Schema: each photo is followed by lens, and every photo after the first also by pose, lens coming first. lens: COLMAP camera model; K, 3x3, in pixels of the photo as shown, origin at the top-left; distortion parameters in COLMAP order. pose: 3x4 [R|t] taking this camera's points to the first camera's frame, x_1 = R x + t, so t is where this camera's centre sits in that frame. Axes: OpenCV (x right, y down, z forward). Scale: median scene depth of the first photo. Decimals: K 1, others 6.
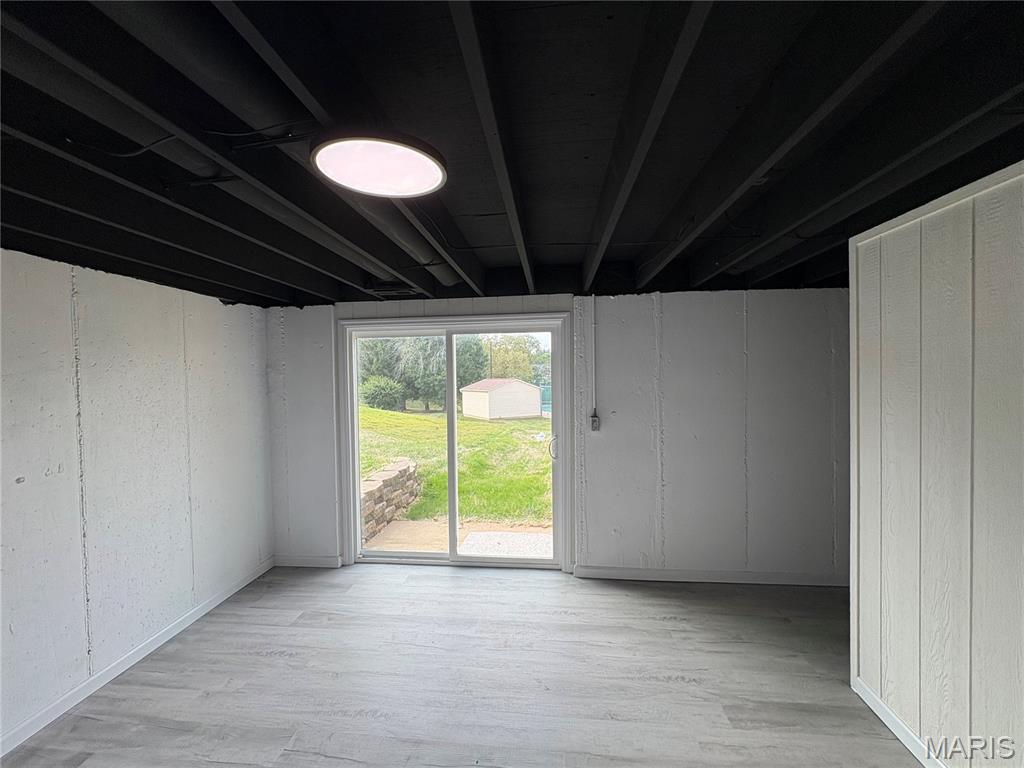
lens RADIAL K [[410.0, 0, 510.4], [0, 410.0, 383.2], [0, 0, 1]] dist [-0.002112, 0.000178]
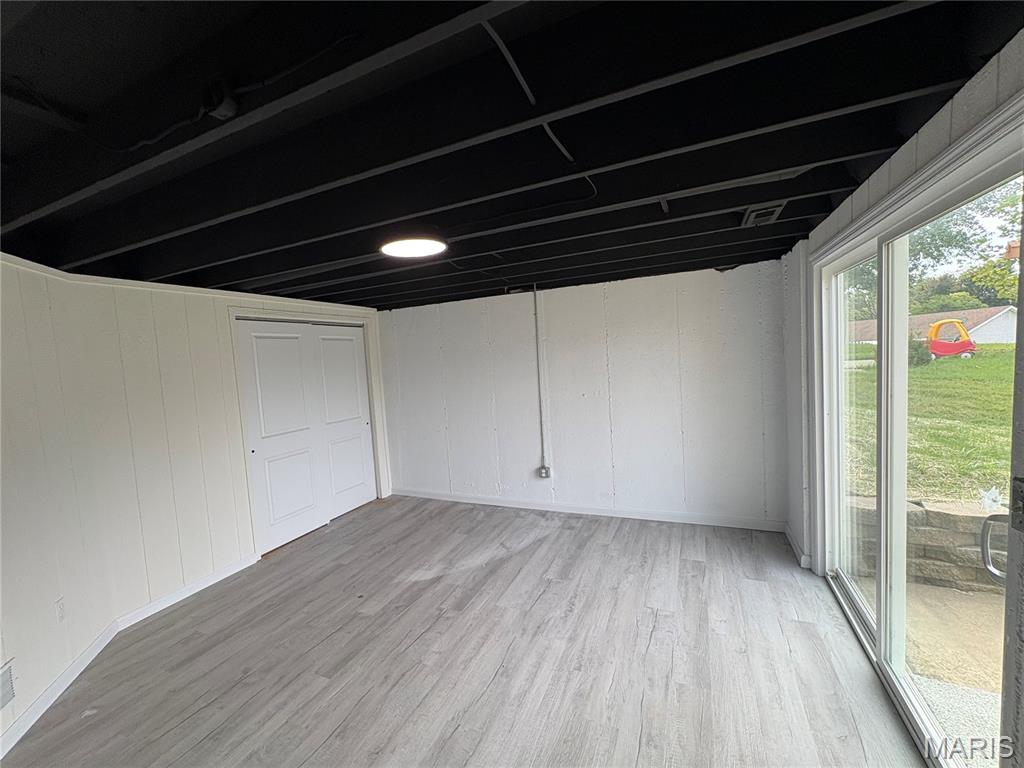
lens RADIAL K [[410.0, 0, 512.6], [0, 410.0, 381.3], [0, 0, 1]] dist [-0.002112, 0.000178]
pose [[-0.314946, 0.094679, -0.944375, 0.647974], [0.047744, 0.995333, 0.083866, -0.019274], [0.947908, -0.018675, -0.317997, 0.935602]]
